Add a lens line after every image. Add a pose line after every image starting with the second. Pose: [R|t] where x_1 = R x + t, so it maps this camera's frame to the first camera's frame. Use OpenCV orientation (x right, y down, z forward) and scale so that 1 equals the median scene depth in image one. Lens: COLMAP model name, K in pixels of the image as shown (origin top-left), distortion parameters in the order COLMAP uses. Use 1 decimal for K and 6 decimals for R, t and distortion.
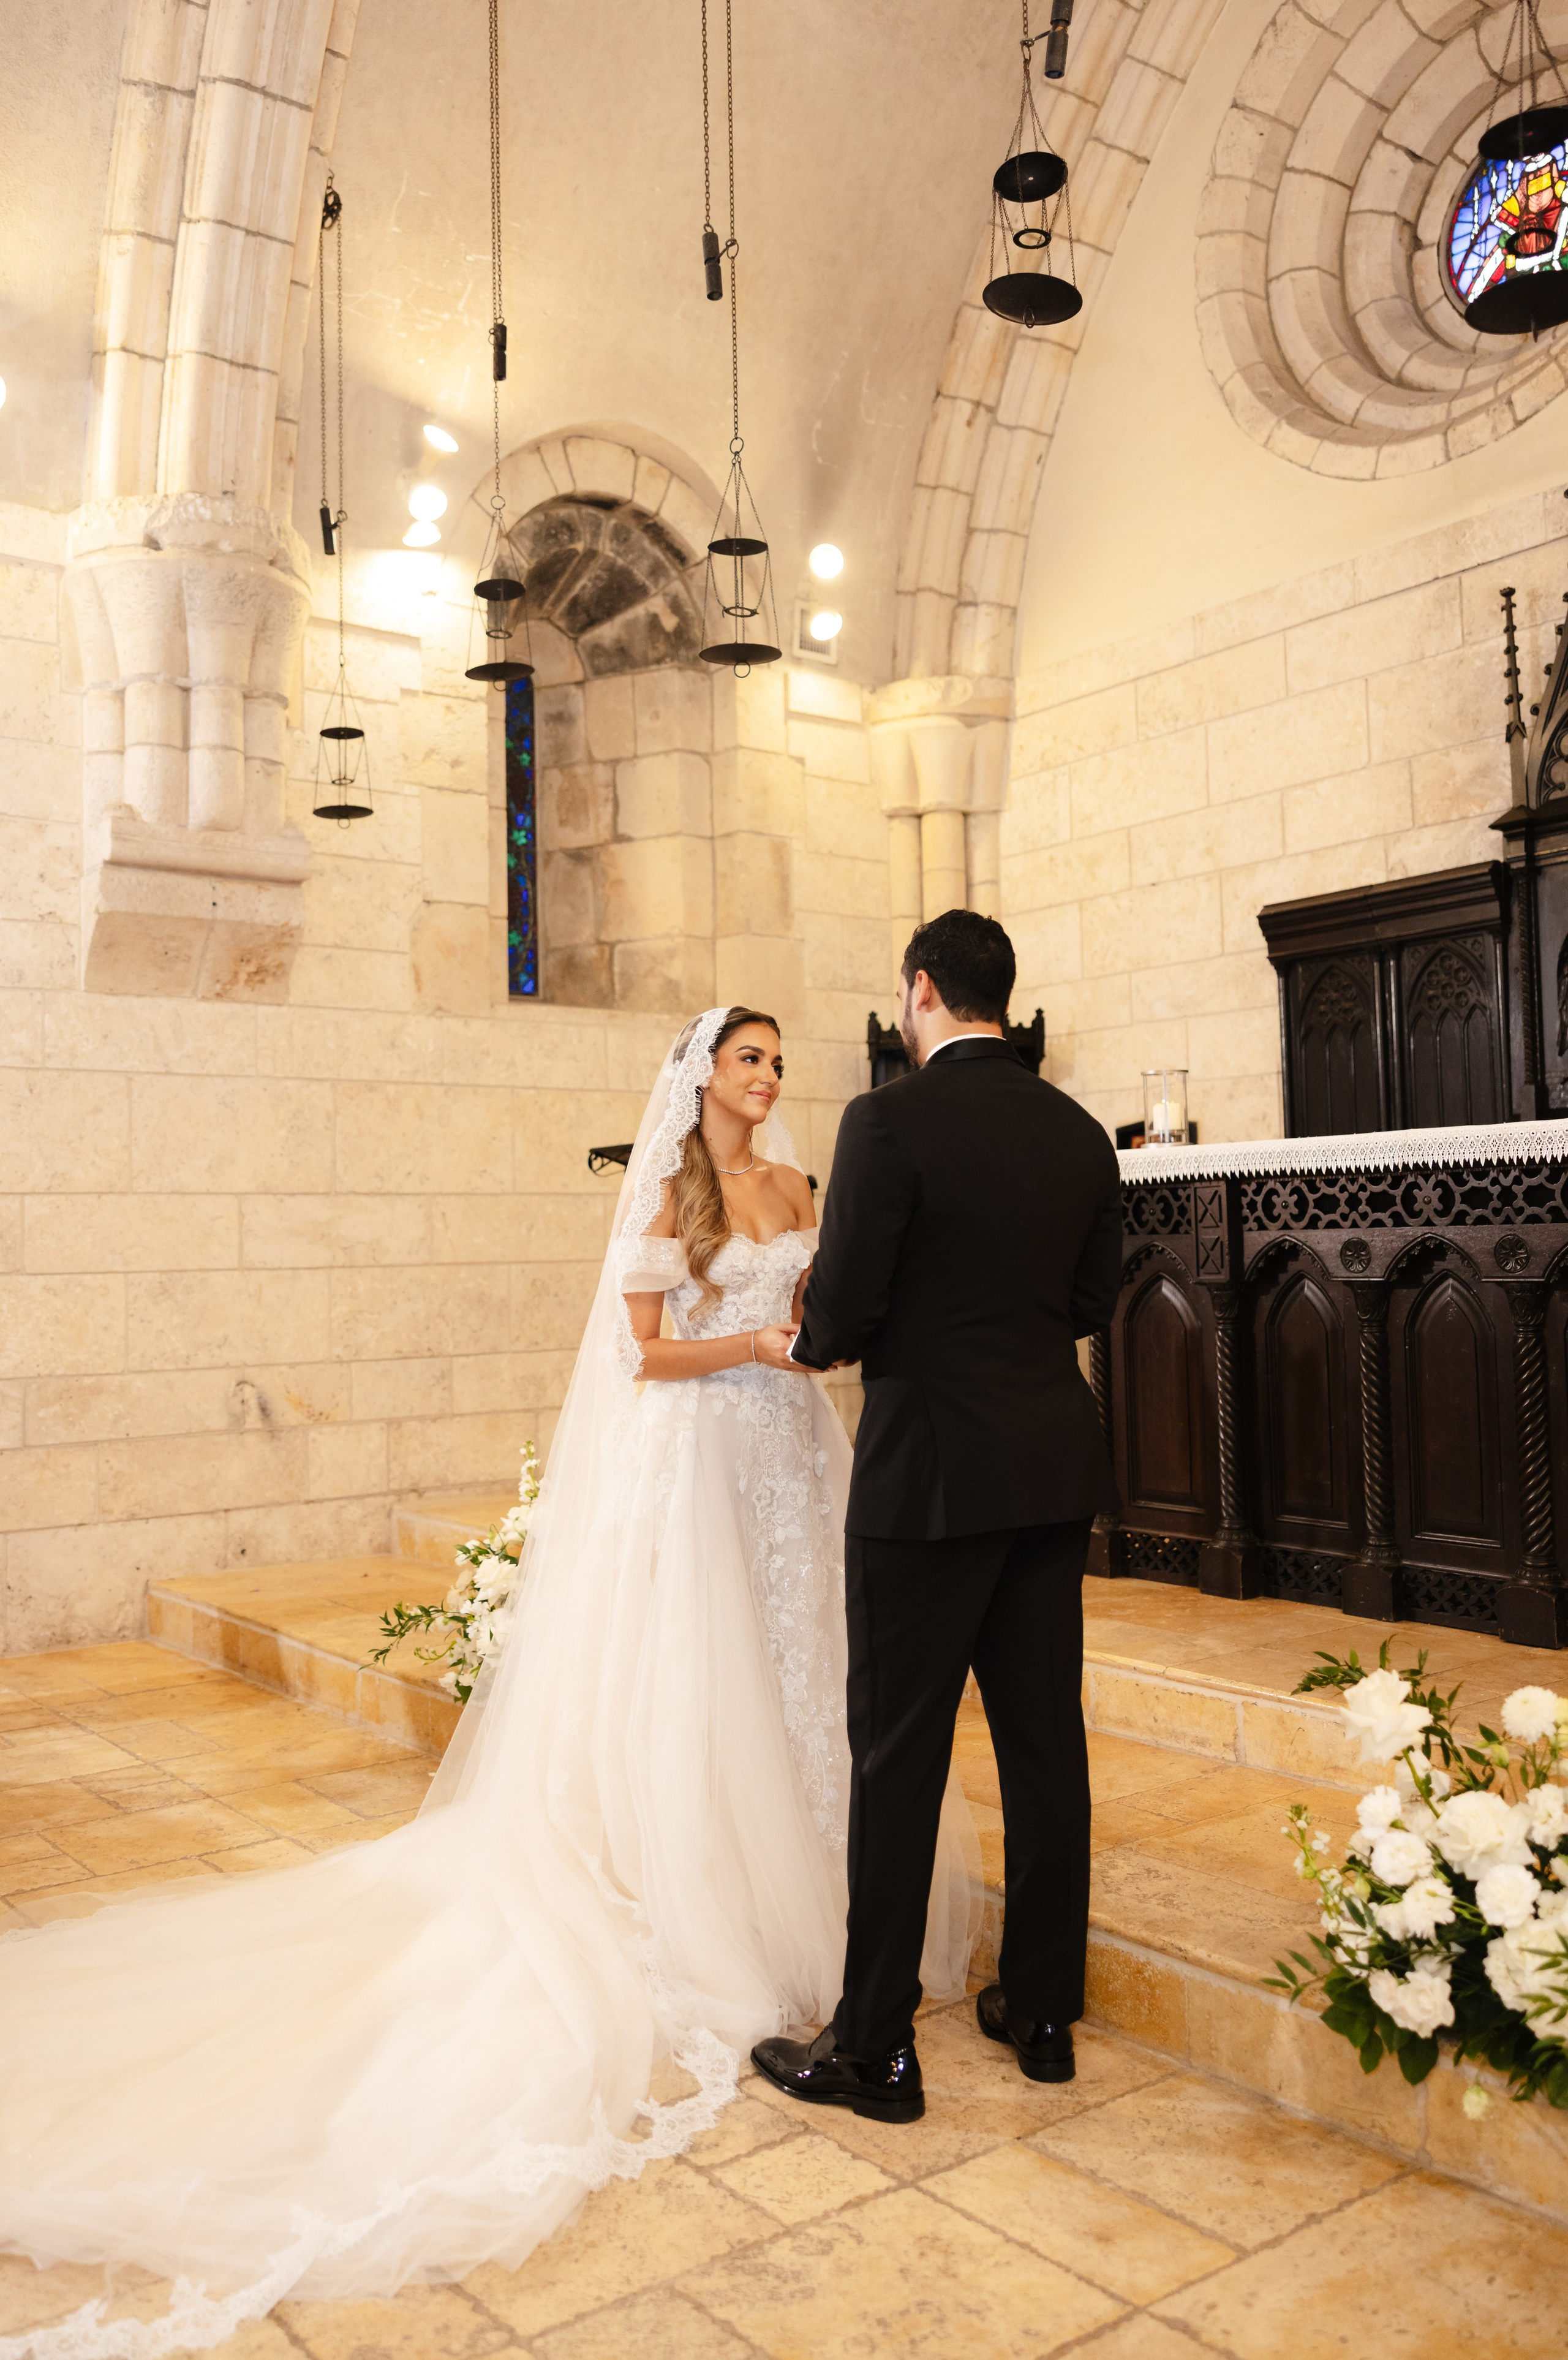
lens RADIAL K [[1914.4, 0, 745.0], [0, 1914.4, 1148.4], [0, 0, 1]] dist [0.011766, -0.001437]
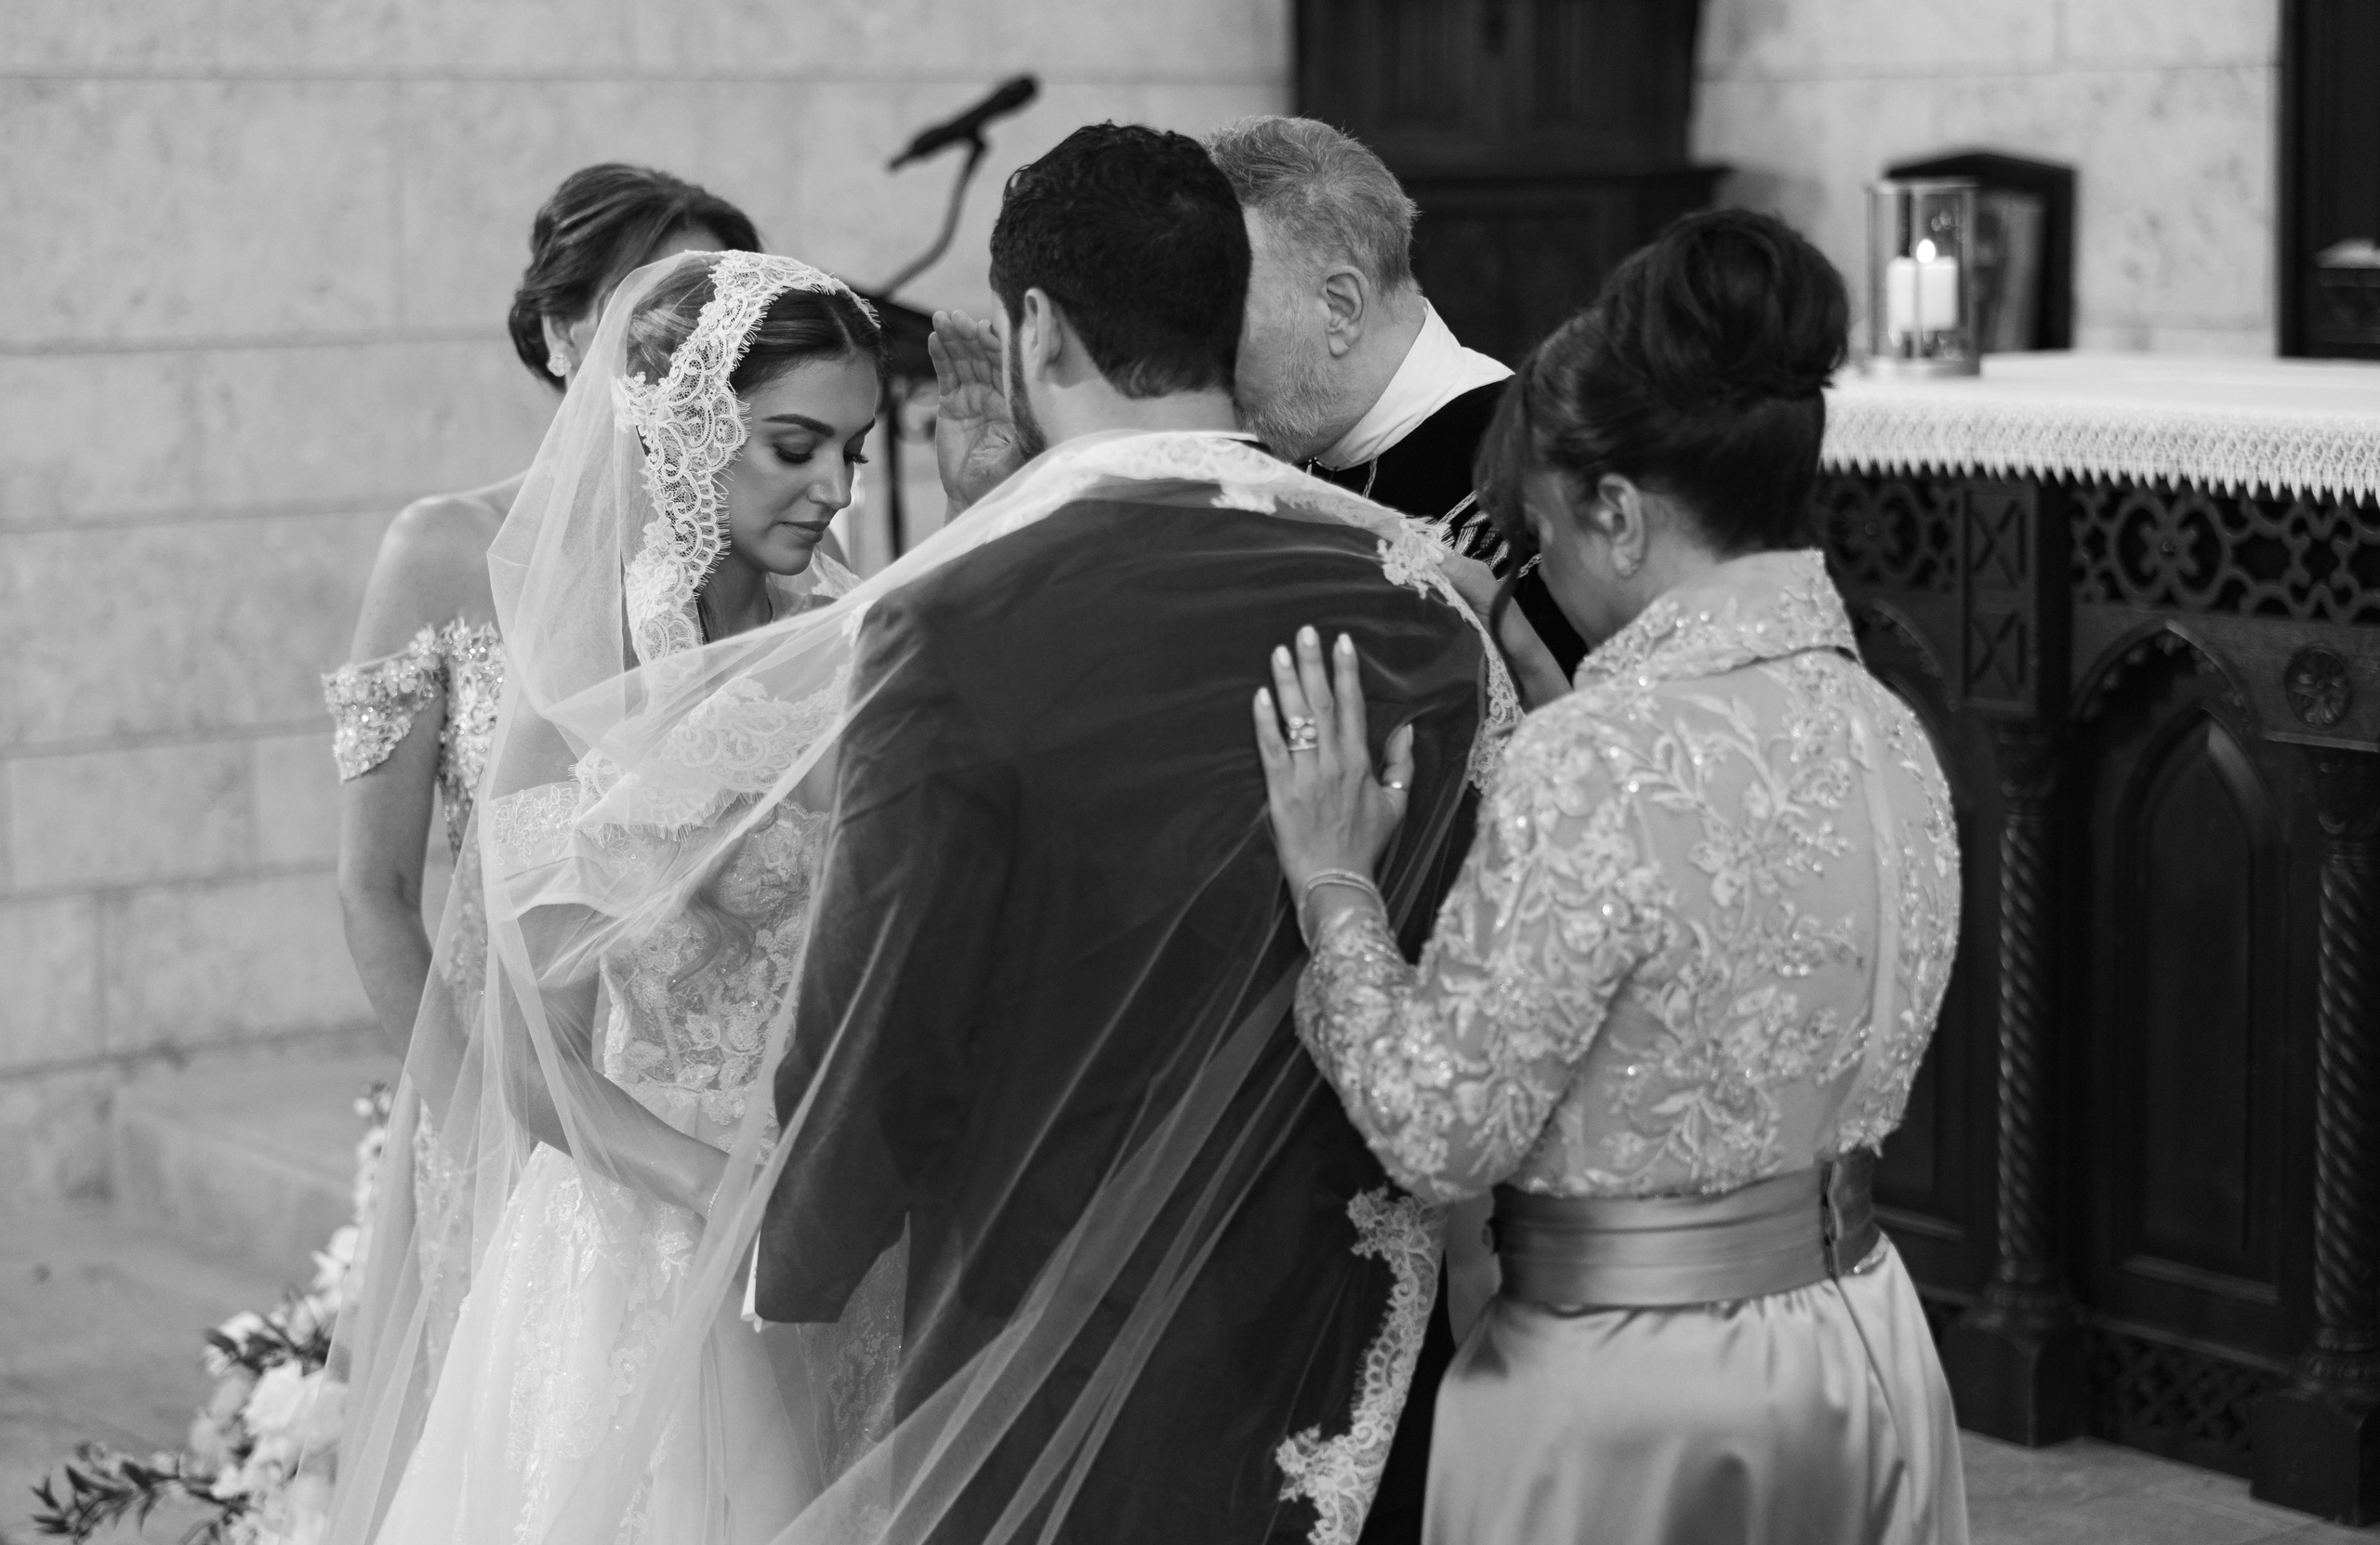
lens RADIAL K [[4843.8, 0, 1115.2], [0, 4843.8, 585.1], [0, 0, 1]] dist [0.023163, -0.216678]
pose [[0.999945, 0.010249, 0.002144, 0.034670], [-0.010449, 0.989955, 0.140995, -0.079710], [-0.000678, -0.141010, 0.990008, -0.040176]]
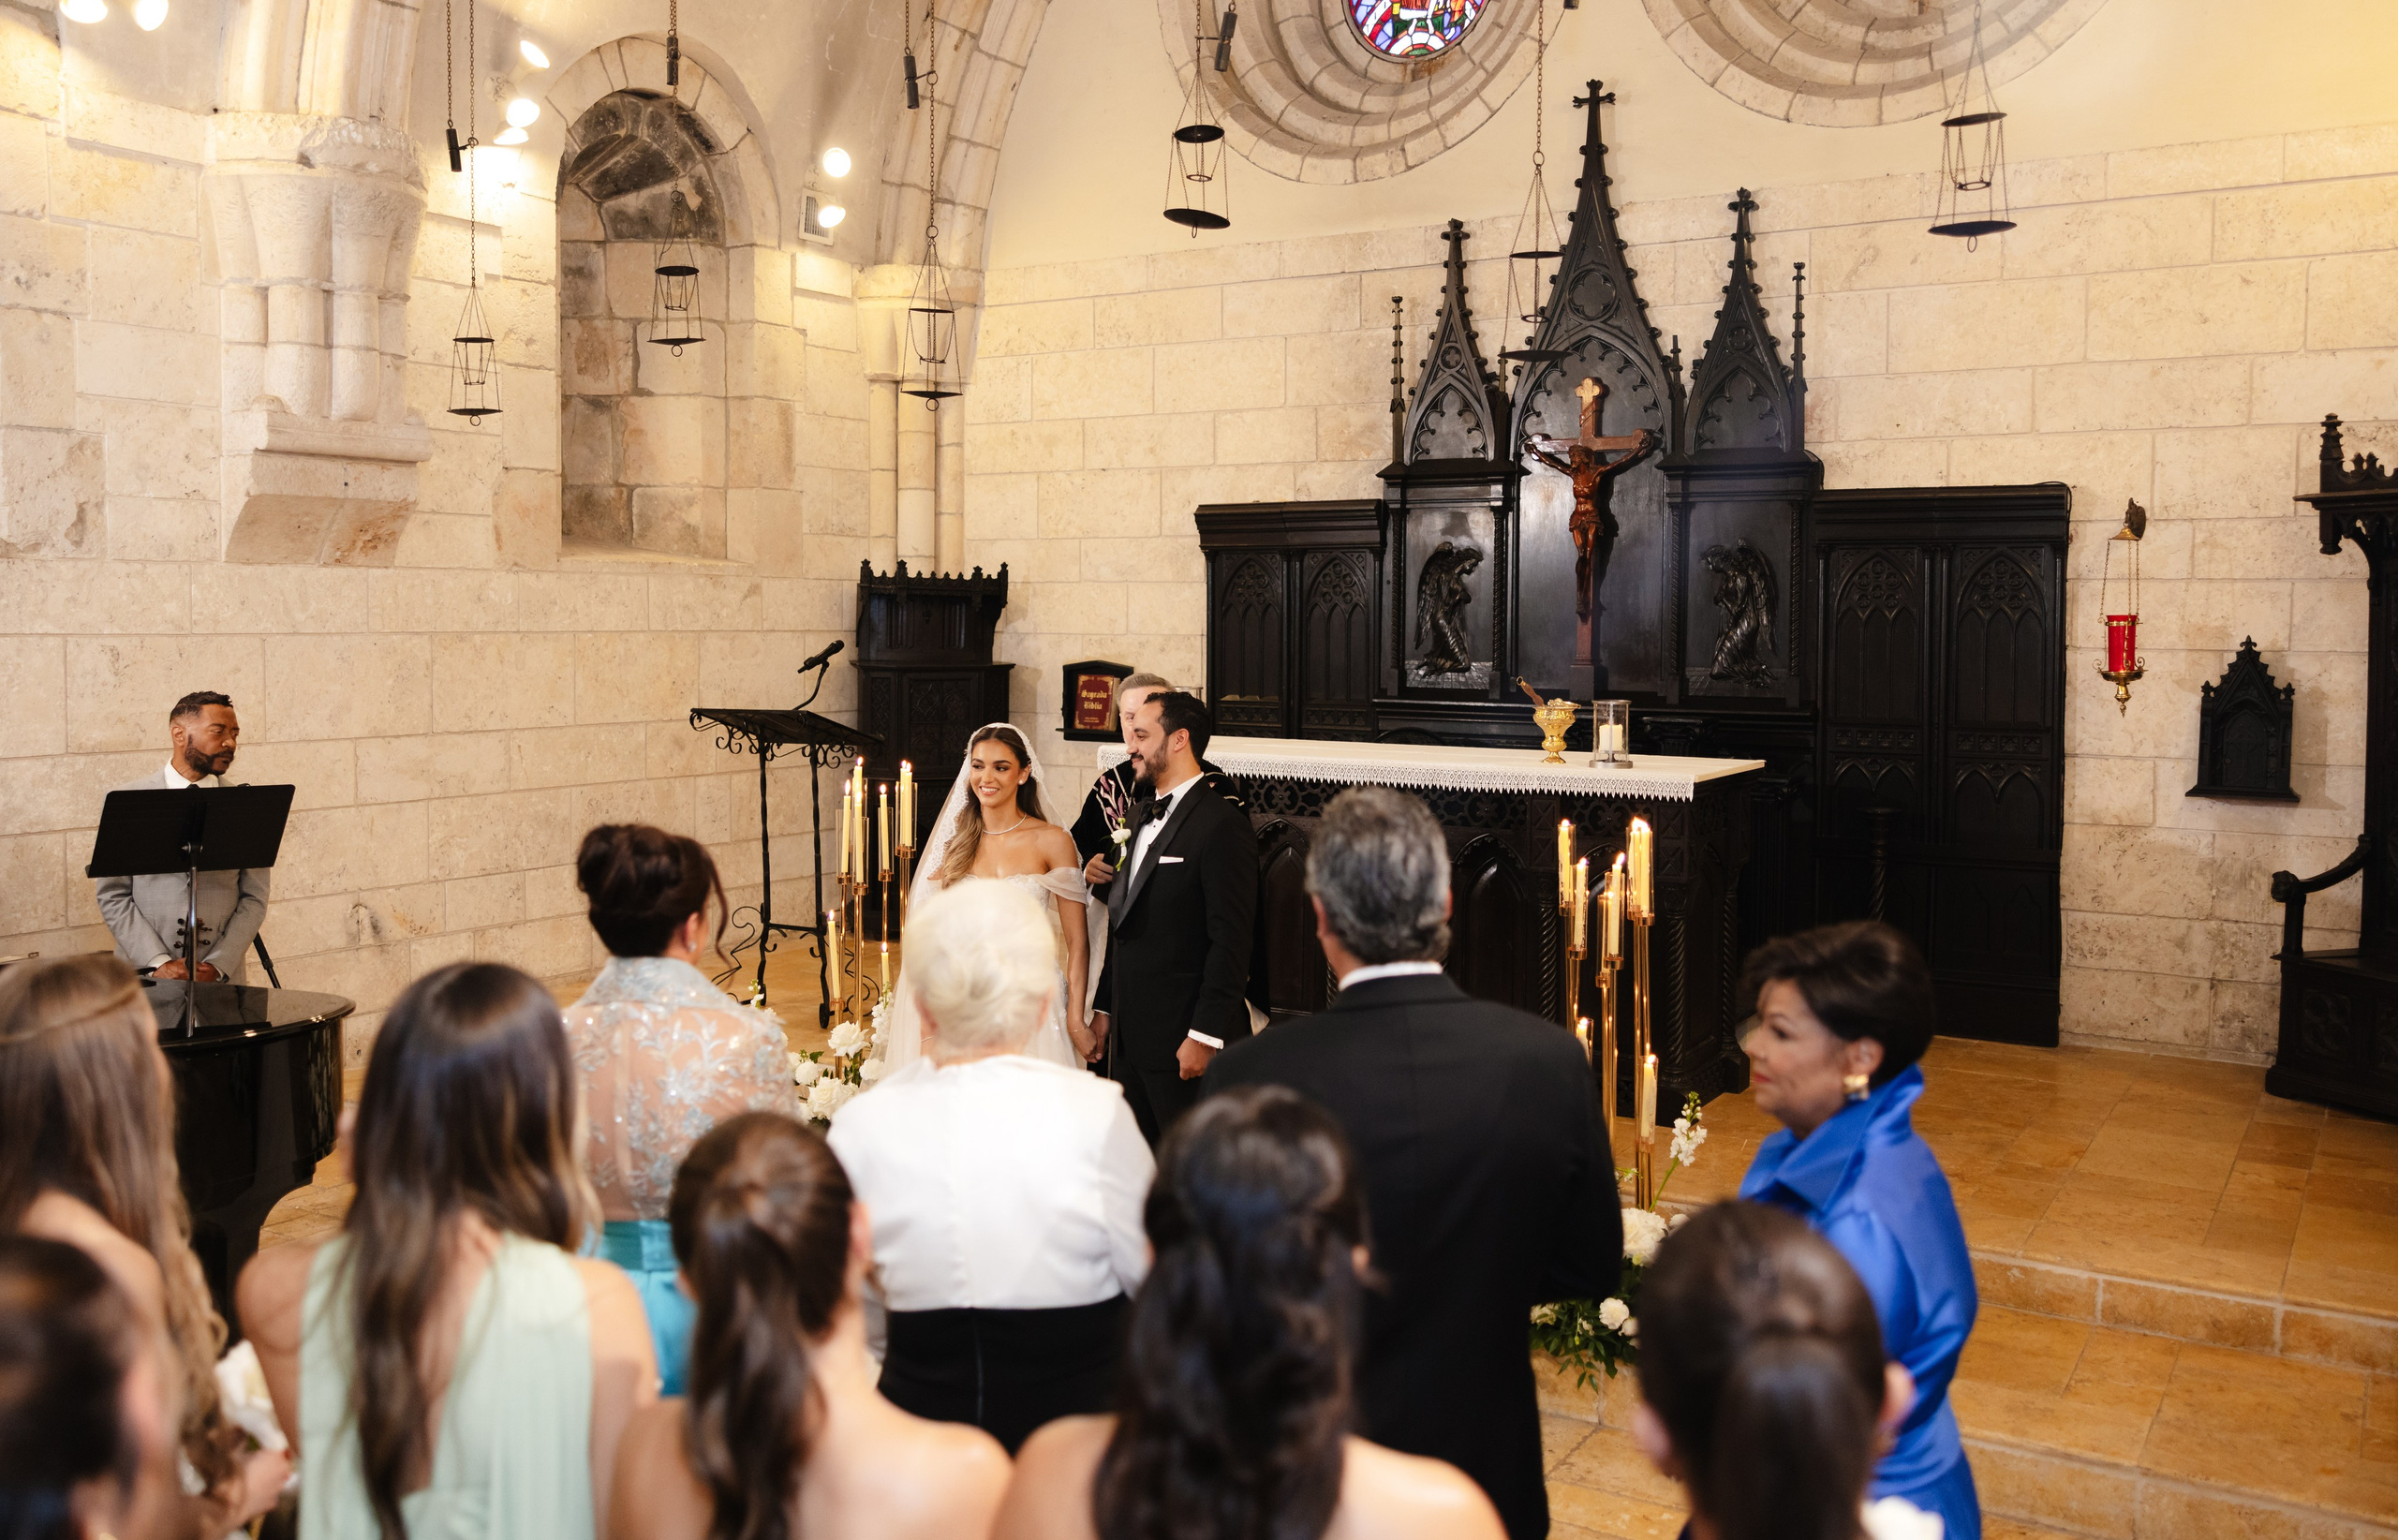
lens RADIAL K [[2015.3, 0, 1191.5], [0, 2015.3, 703.3], [0, 0, 1]] dist [0.007534, 0.014578]
pose [[0.929848, 0.010379, 0.367797, -0.246305], [-0.045217, 0.995249, 0.086230, -0.122201], [-0.365155, -0.096812, 0.925899, -0.272232]]
